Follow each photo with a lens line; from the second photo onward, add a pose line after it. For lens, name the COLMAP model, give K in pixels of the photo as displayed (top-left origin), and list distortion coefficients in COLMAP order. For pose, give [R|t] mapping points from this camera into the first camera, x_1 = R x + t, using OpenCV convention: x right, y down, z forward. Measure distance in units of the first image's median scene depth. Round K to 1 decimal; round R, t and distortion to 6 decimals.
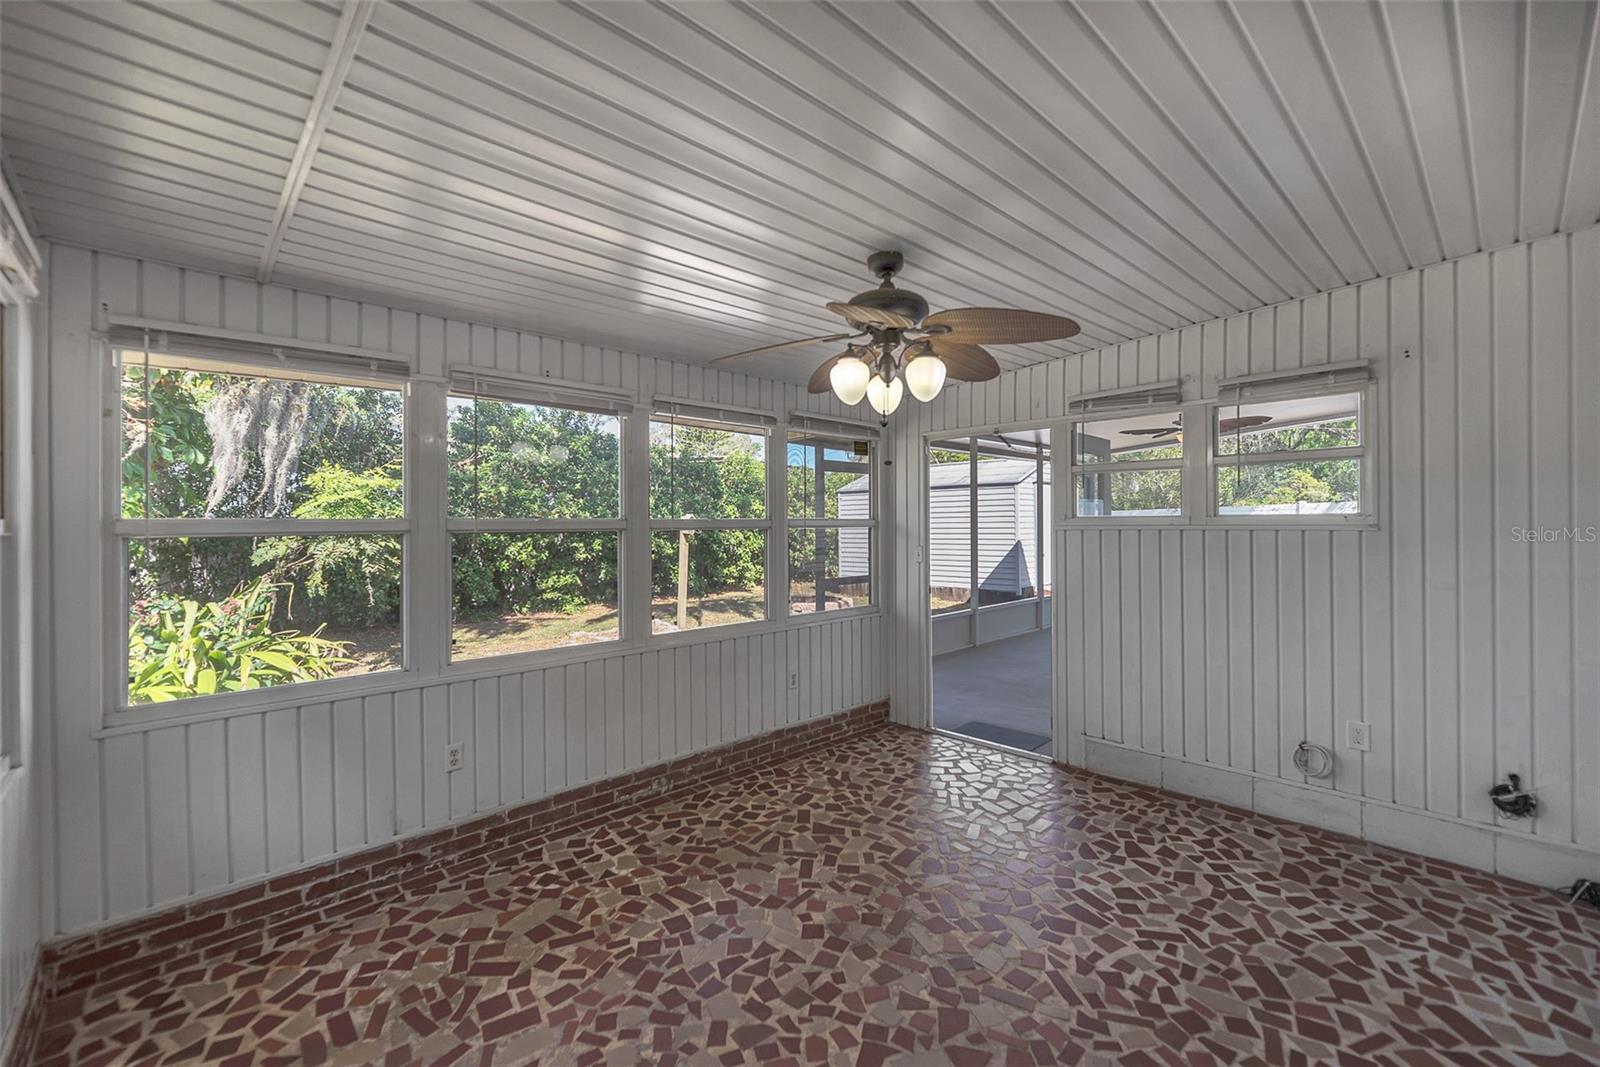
lens RADIAL K [[654.2, 0, 800.7], [0, 654.2, 526.4], [0, 0, 1]] dist [-0.003930, -0.000679]
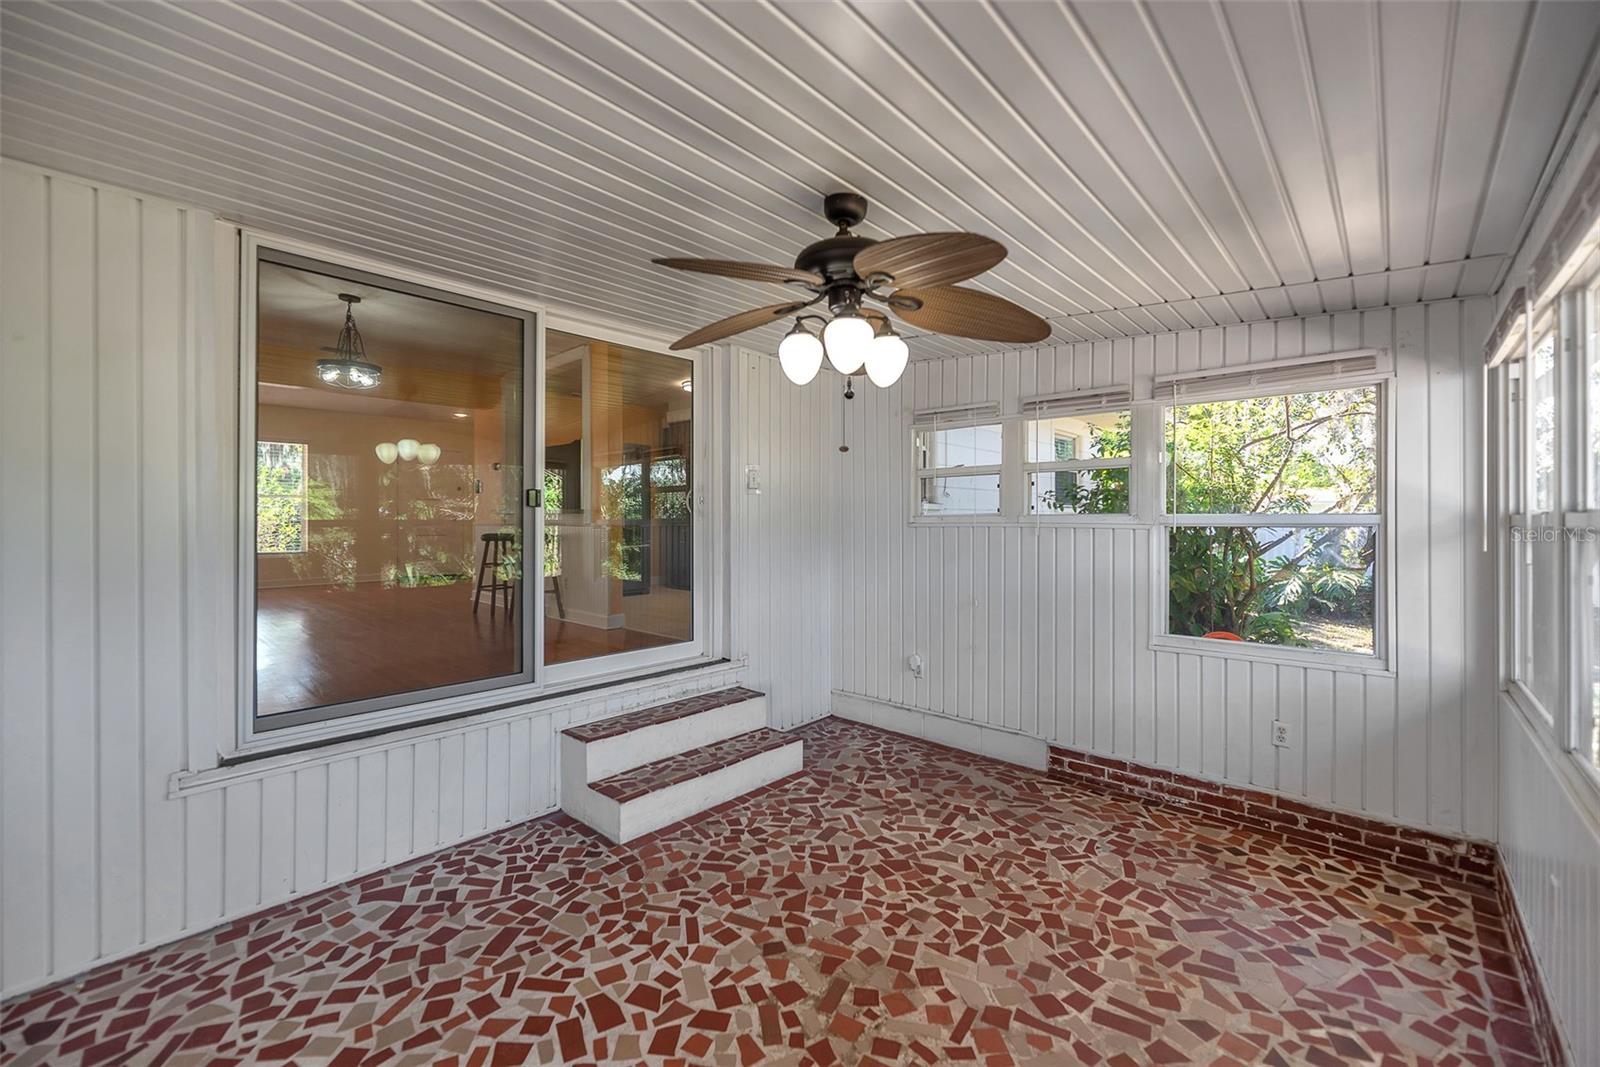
lens RADIAL K [[654.2, 0, 798.3], [0, 654.2, 520.9], [0, 0, 1]] dist [-0.003930, -0.000679]
pose [[-0.996748, 0.007770, -0.080204, 0.290710], [0.006971, 0.999923, 0.010241, -0.018026], [0.080277, 0.009649, -0.996726, 2.051186]]
